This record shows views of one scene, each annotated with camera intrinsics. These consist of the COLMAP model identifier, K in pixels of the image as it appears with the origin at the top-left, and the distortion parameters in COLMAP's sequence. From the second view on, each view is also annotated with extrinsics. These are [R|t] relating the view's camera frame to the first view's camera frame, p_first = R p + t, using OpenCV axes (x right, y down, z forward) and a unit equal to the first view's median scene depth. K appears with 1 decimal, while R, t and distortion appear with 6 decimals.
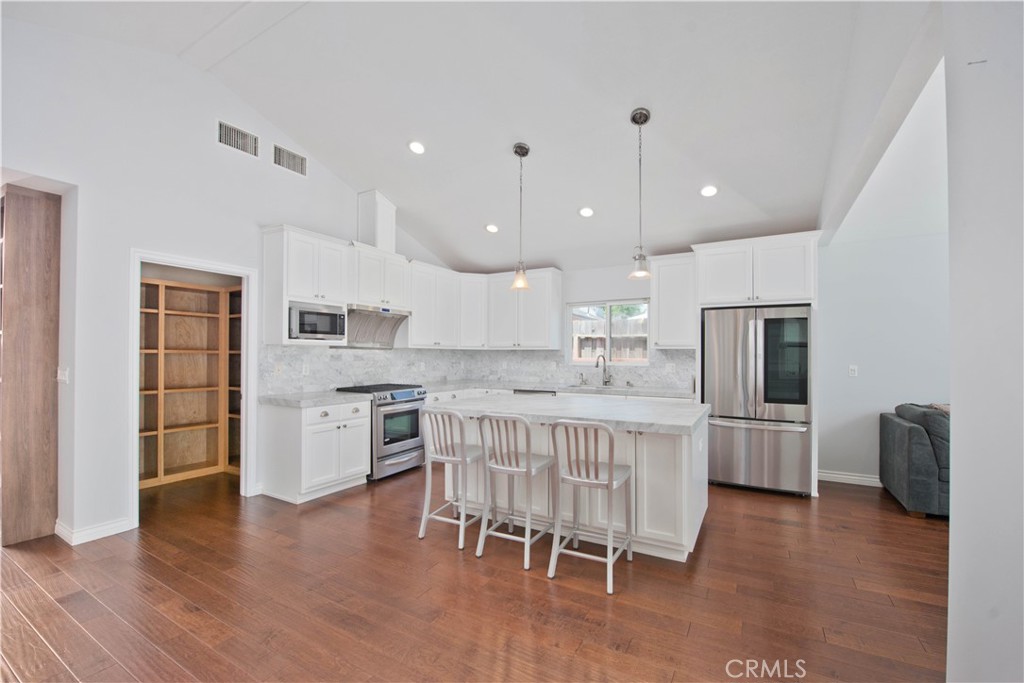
lens RADIAL K [[419.2, 0, 509.6], [0, 419.2, 350.9], [0, 0, 1]] dist [-0.001316, -0.000130]
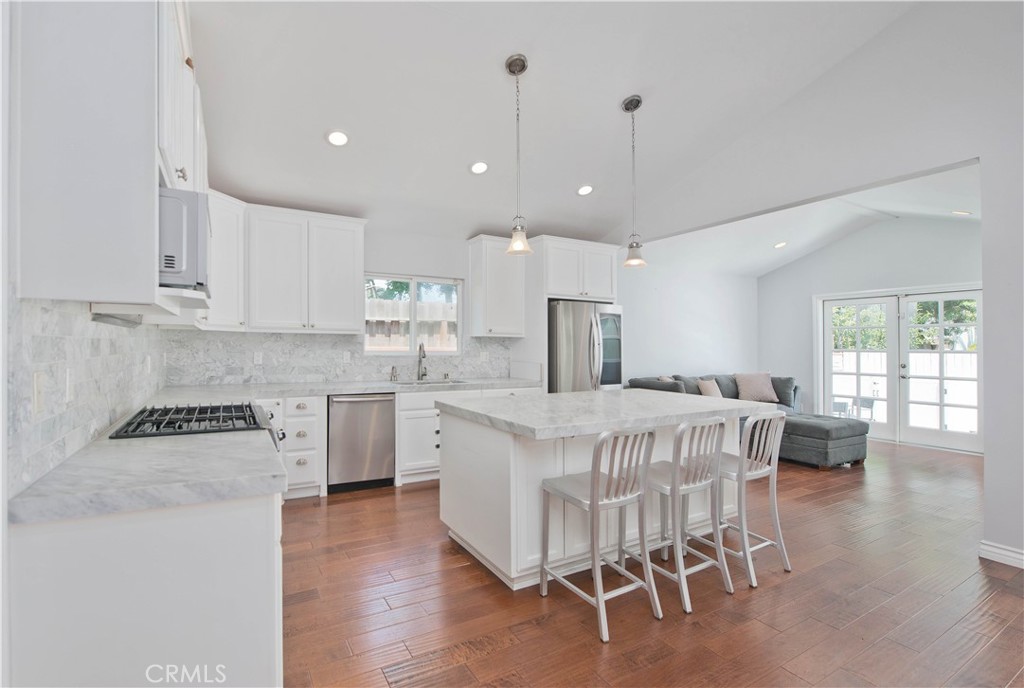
lens RADIAL K [[469.9, 0, 477.7], [0, 469.9, 354.4], [0, 0, 1]] dist [0.005637, 0.000257]
pose [[0.531096, -0.018105, 0.847118, -0.484068], [-0.017253, 0.999333, 0.032175, 0.001539], [-0.847136, -0.031703, 0.530429, 0.418149]]
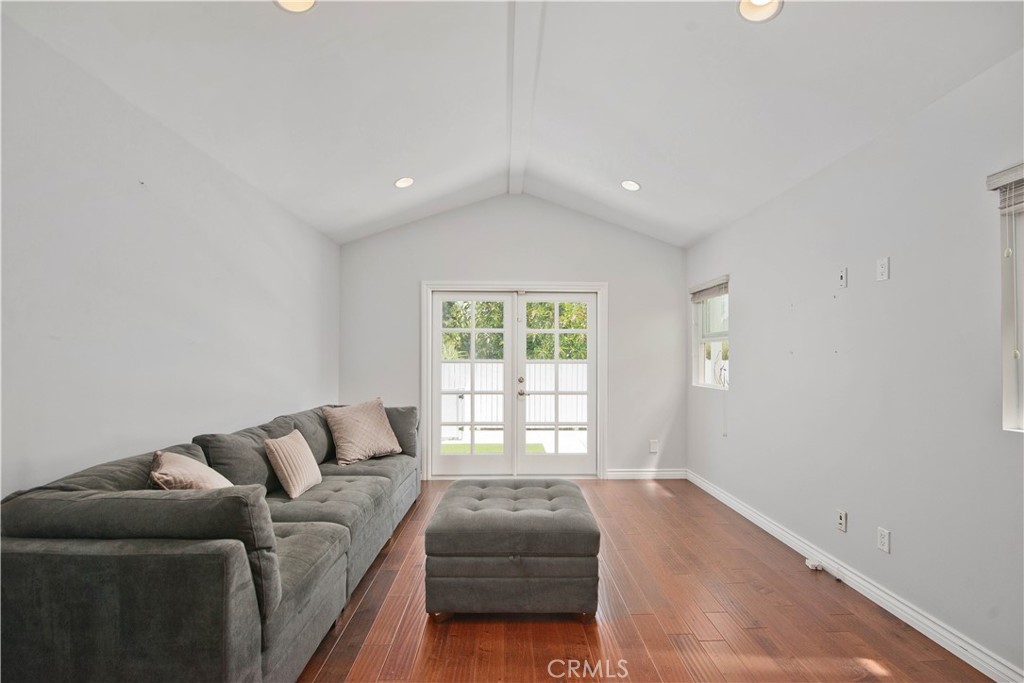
lens RADIAL K [[419.2, 0, 513.8], [0, 419.2, 351.6], [0, 0, 1]] dist [-0.001316, -0.000130]
pose [[-0.517115, 0.009748, 0.855860, 0.336886], [-0.021086, 0.999487, -0.024124, 0.013490], [-0.855656, -0.030522, -0.516644, 0.582652]]
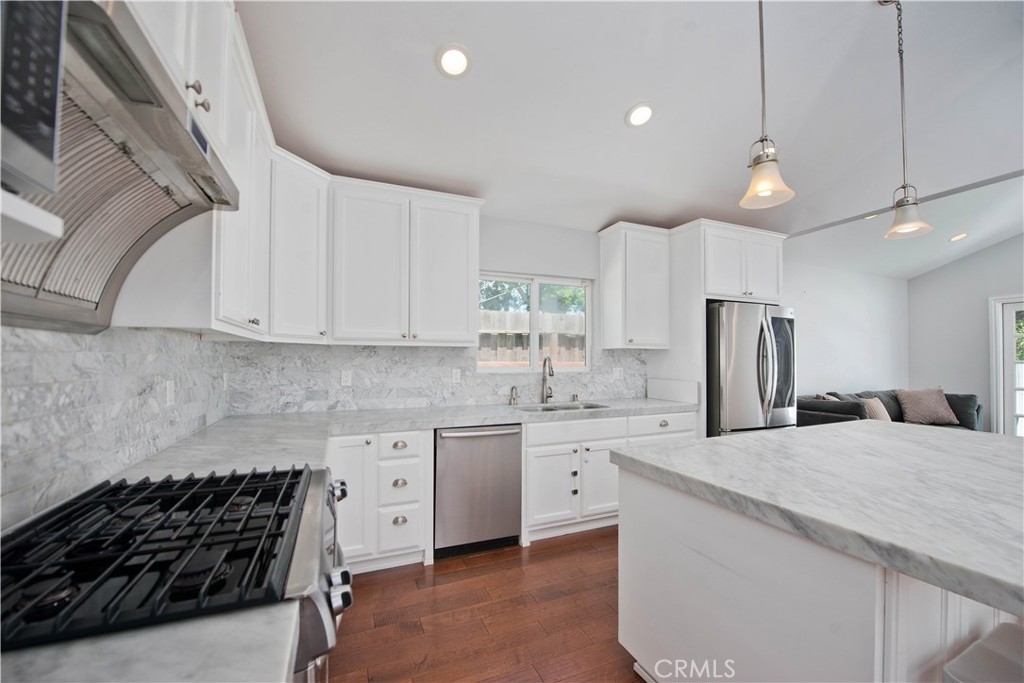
lens RADIAL K [[417.1, 0, 528.9], [0, 417.1, 353.1], [0, 0, 1]] dist [-0.002812, -0.000113]
pose [[0.584732, 0.006625, 0.811199, -0.317477], [-0.007795, 0.999966, -0.002549, 0.005804], [-0.811189, -0.004833, 0.584764, 0.631670]]
